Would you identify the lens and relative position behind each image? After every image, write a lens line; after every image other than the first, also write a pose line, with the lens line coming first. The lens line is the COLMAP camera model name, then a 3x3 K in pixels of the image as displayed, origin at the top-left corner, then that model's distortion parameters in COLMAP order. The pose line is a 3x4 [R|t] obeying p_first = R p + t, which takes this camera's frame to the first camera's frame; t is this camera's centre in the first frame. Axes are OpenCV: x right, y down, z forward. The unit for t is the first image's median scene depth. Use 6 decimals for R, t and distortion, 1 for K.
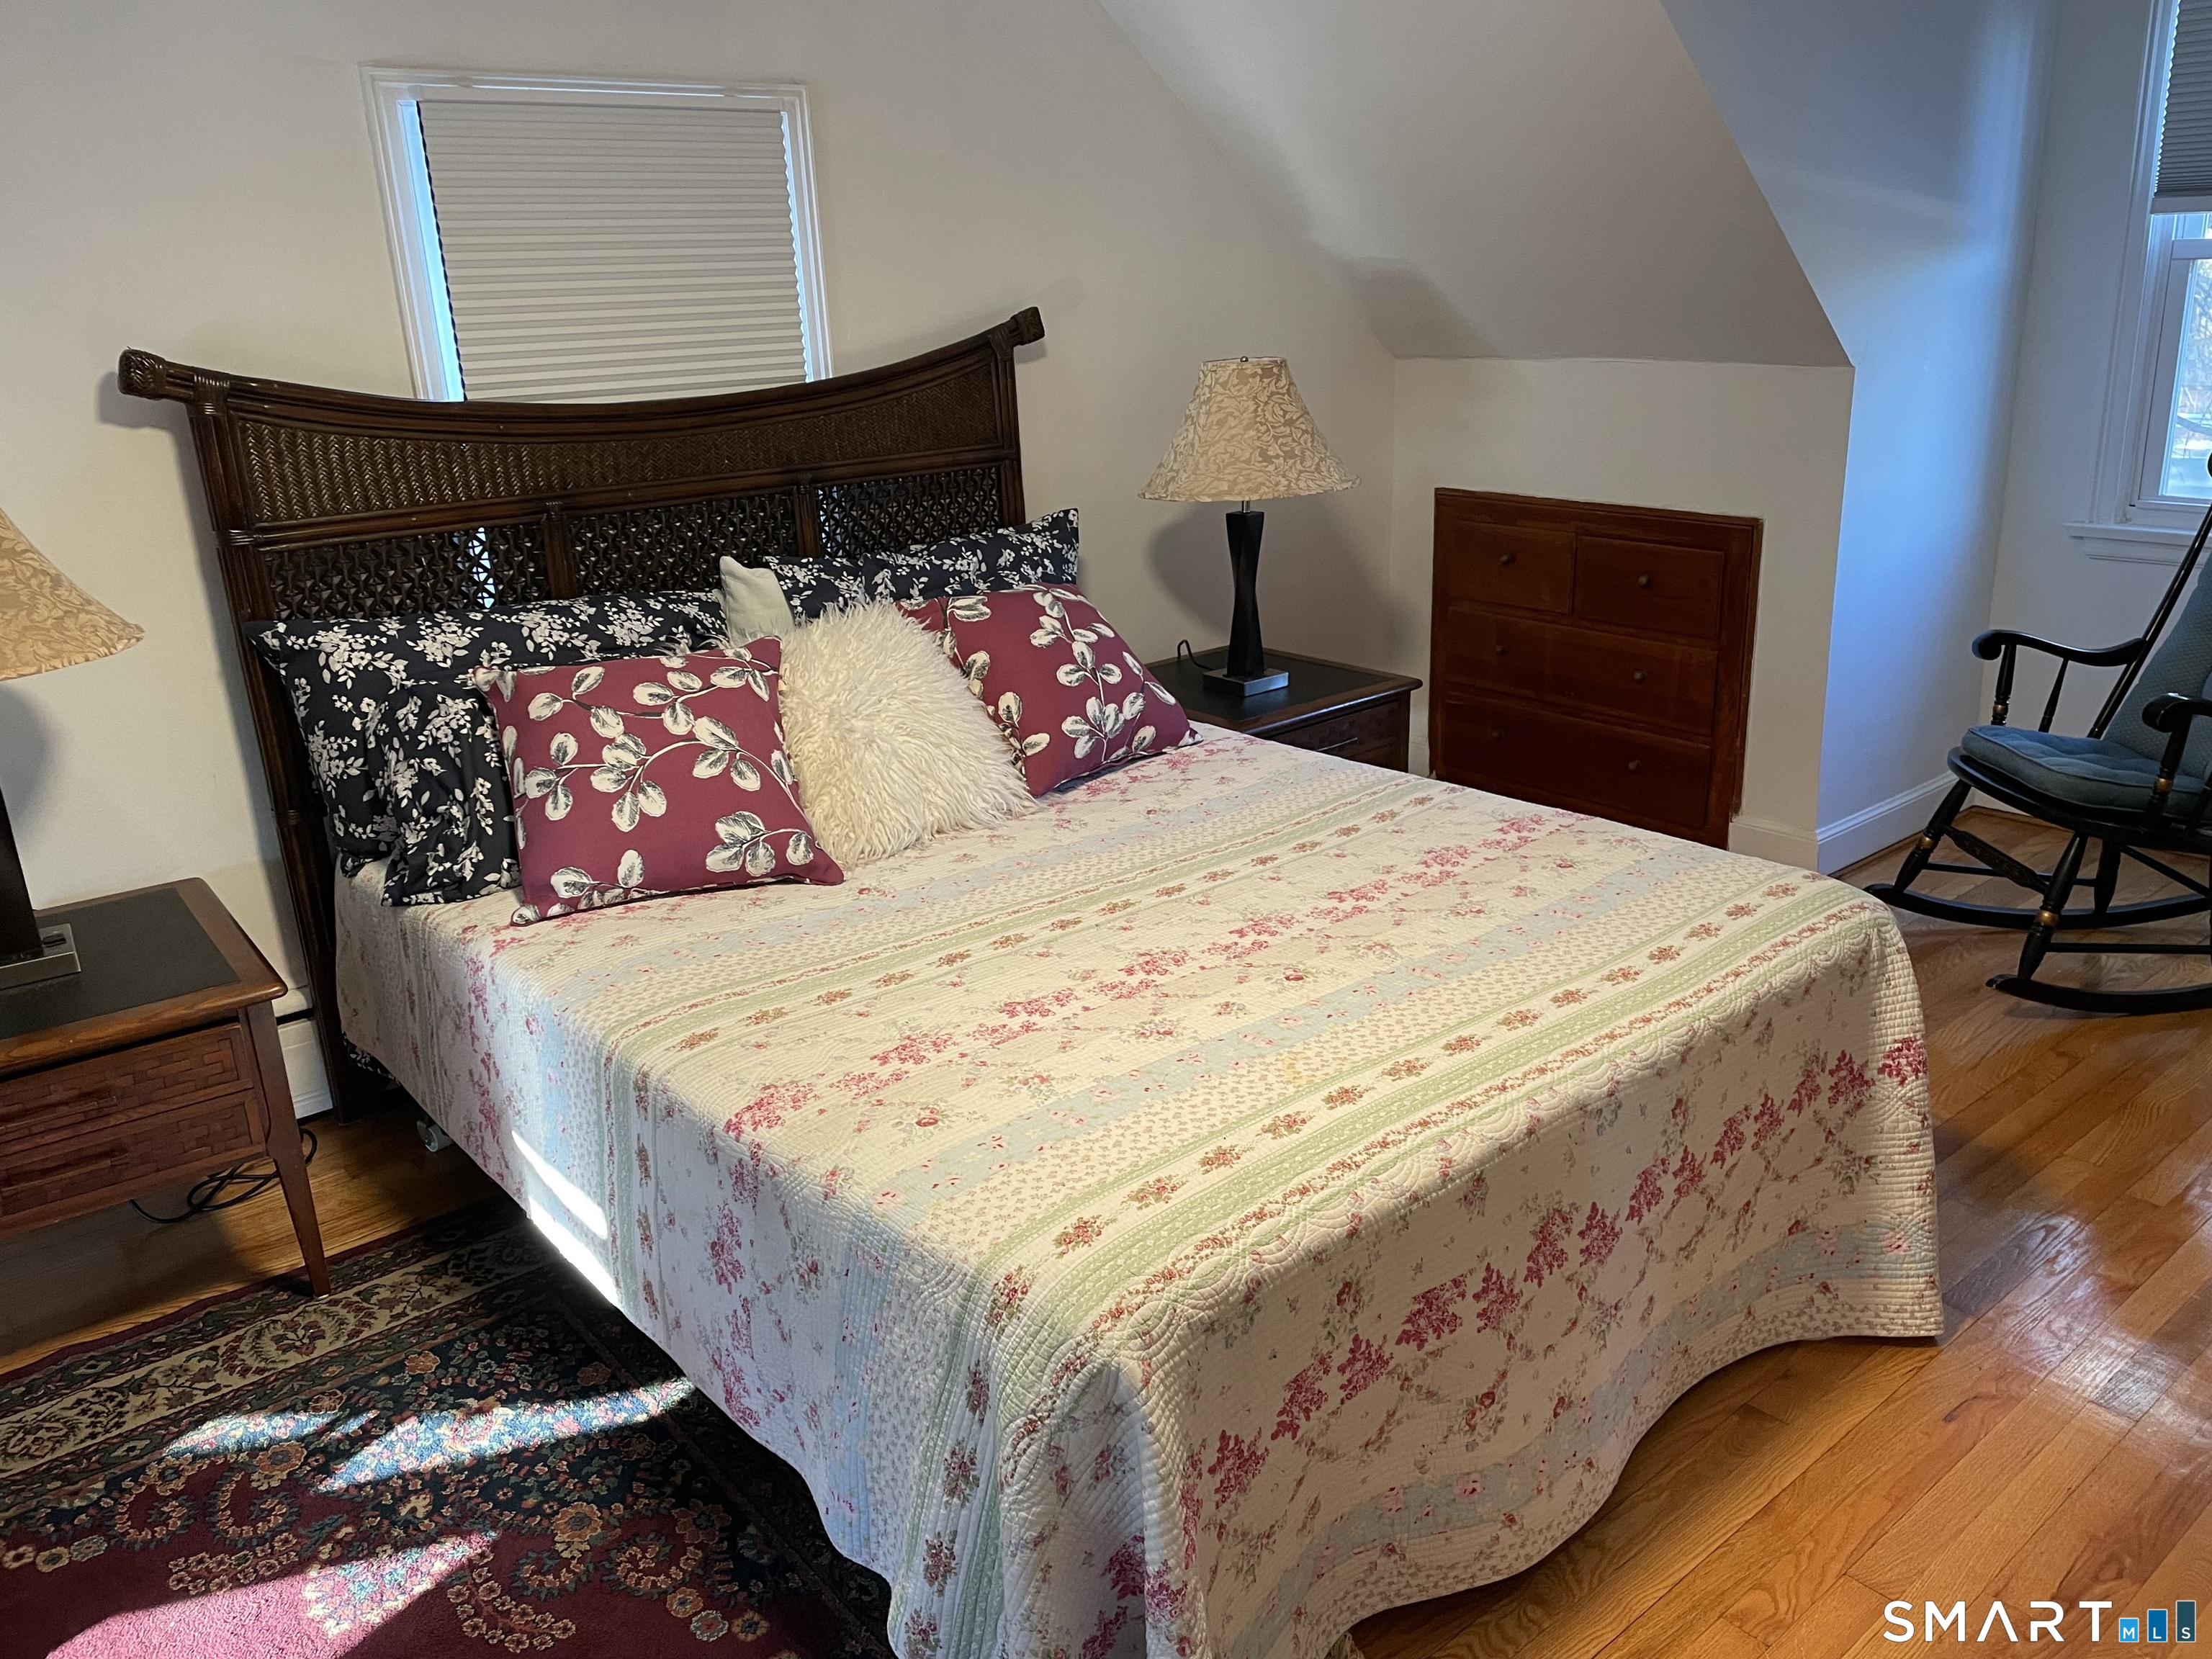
lens RADIAL K [[1686.7, 0, 1117.1], [0, 1686.7, 822.5], [0, 0, 1]] dist [0.098010, -0.103702]
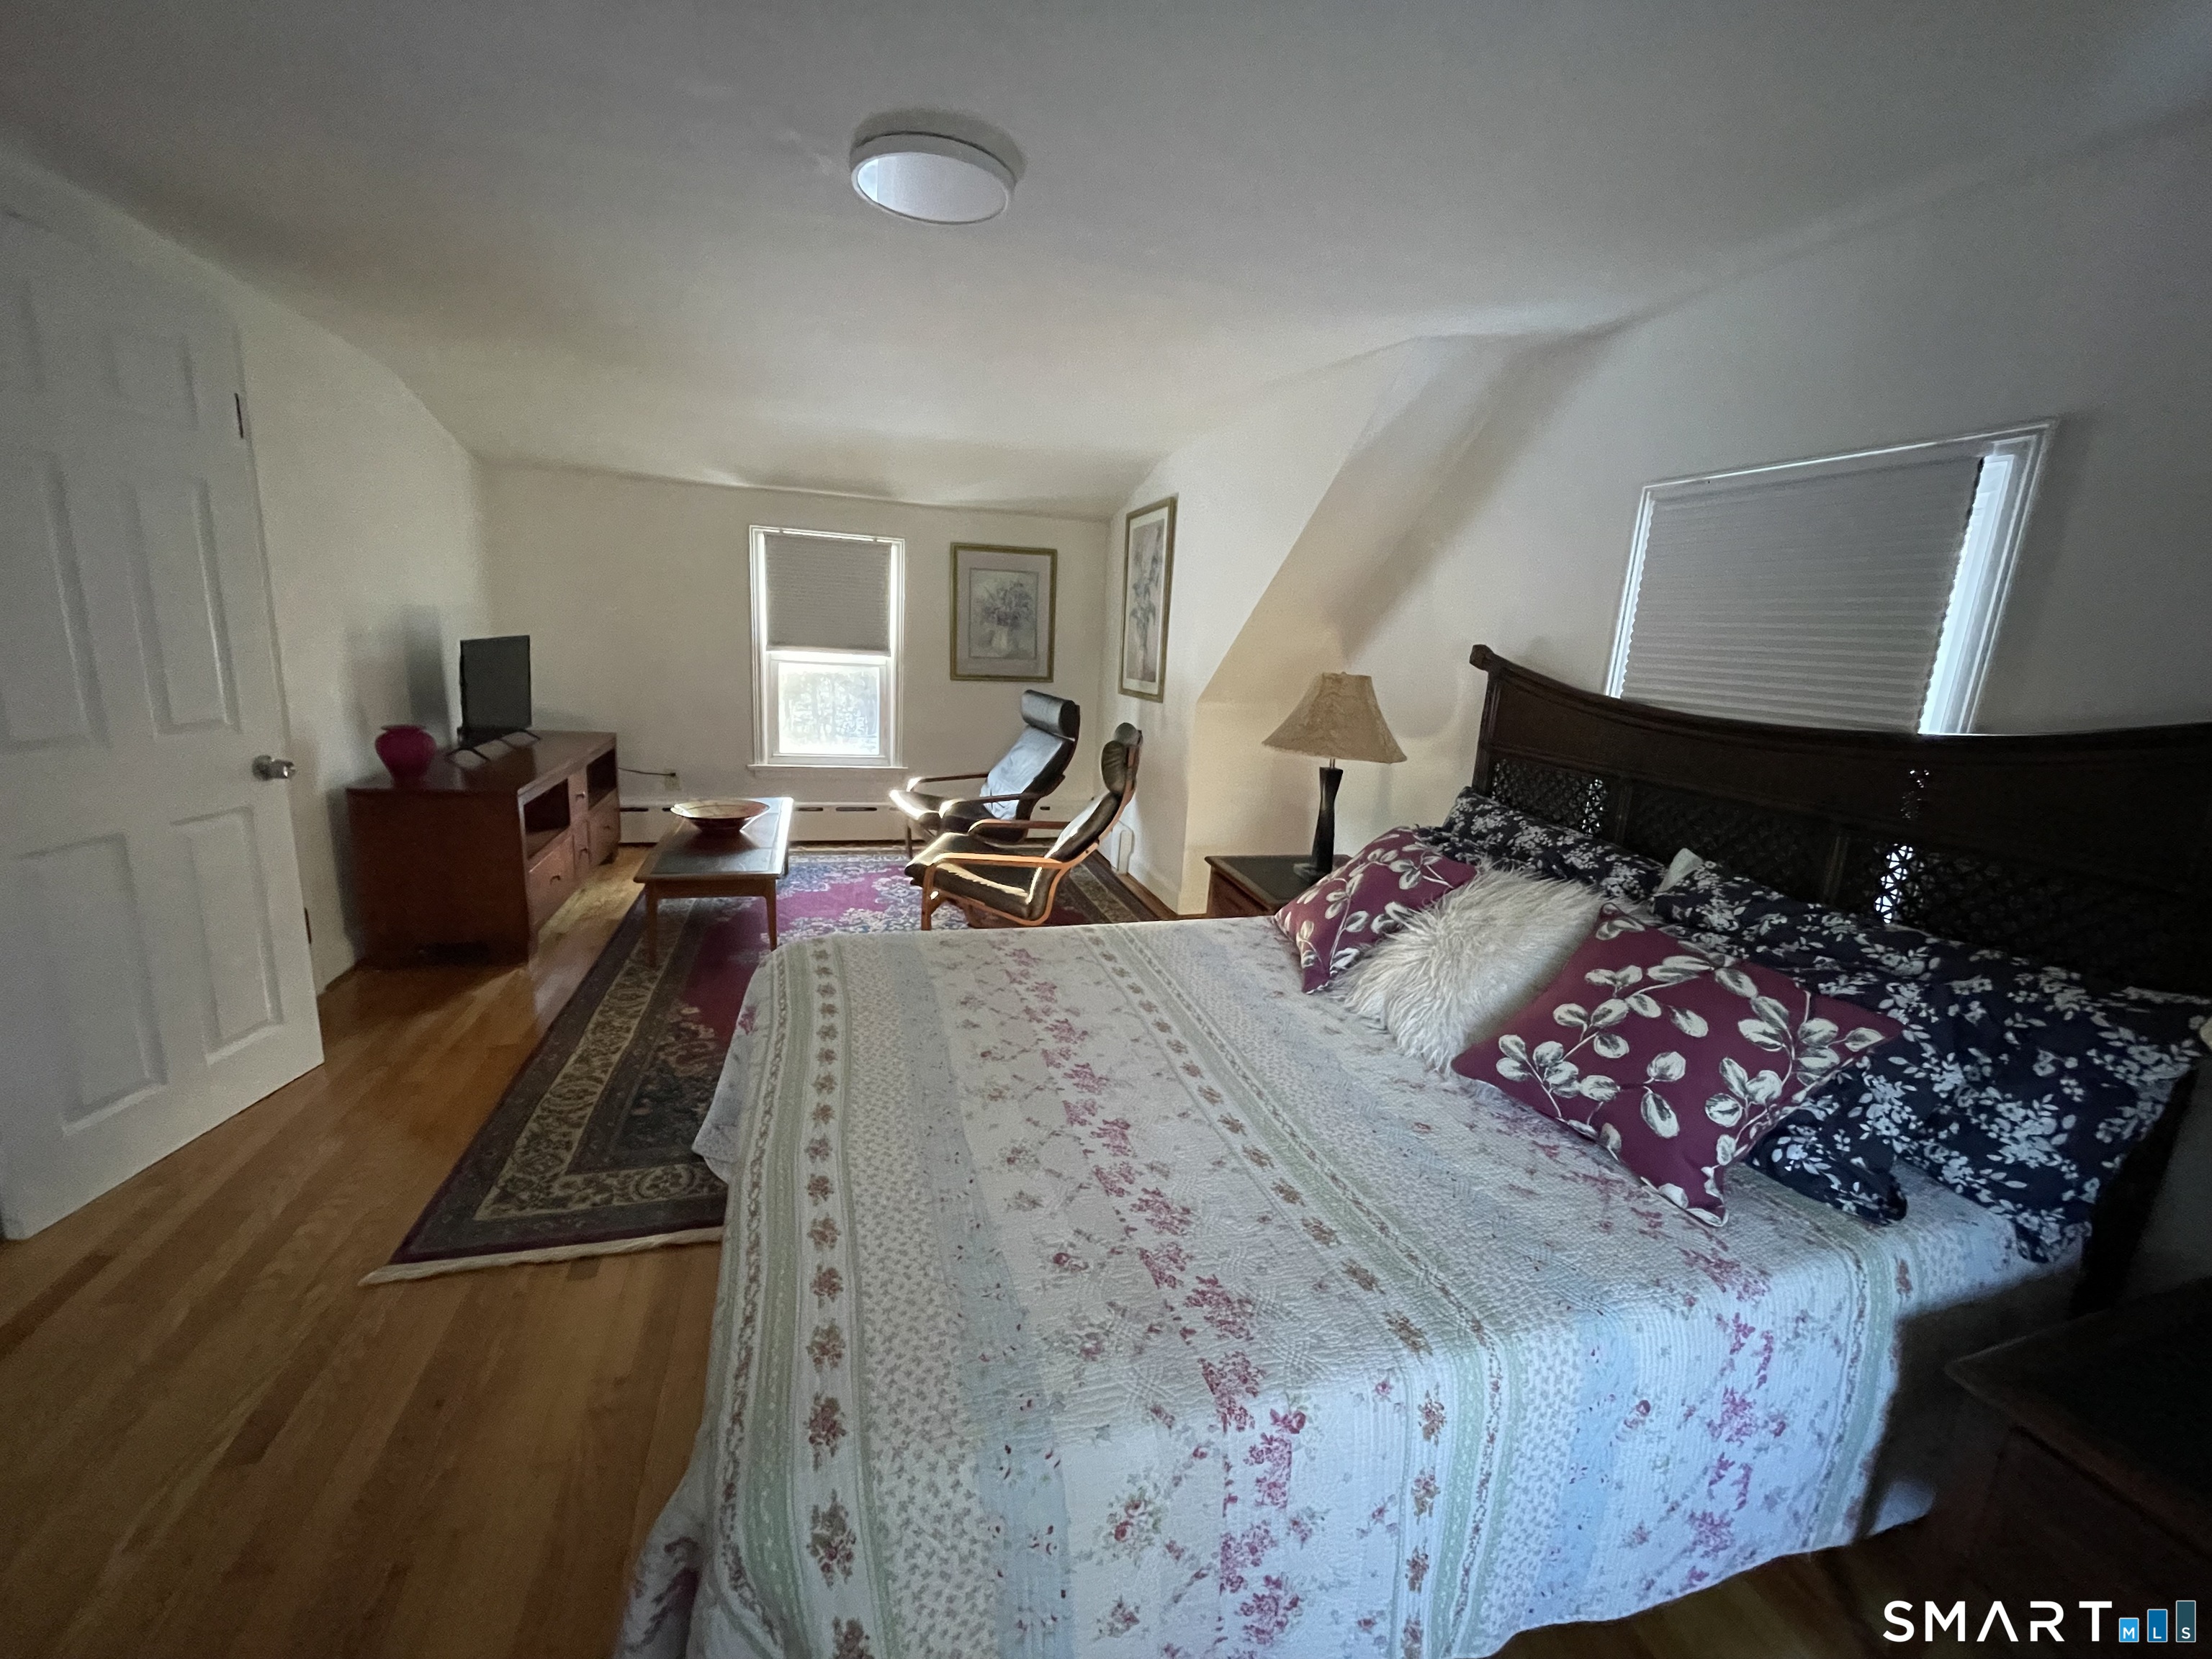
lens RADIAL K [[905.9, 0, 1091.5], [0, 905.9, 818.5], [0, 0, 1]] dist [0.000401, -0.000753]
pose [[-0.412276, 0.203963, -0.887934, 0.579073], [-0.321079, 0.879559, 0.351119, -0.312877], [0.852606, 0.429855, -0.297133, 0.988757]]
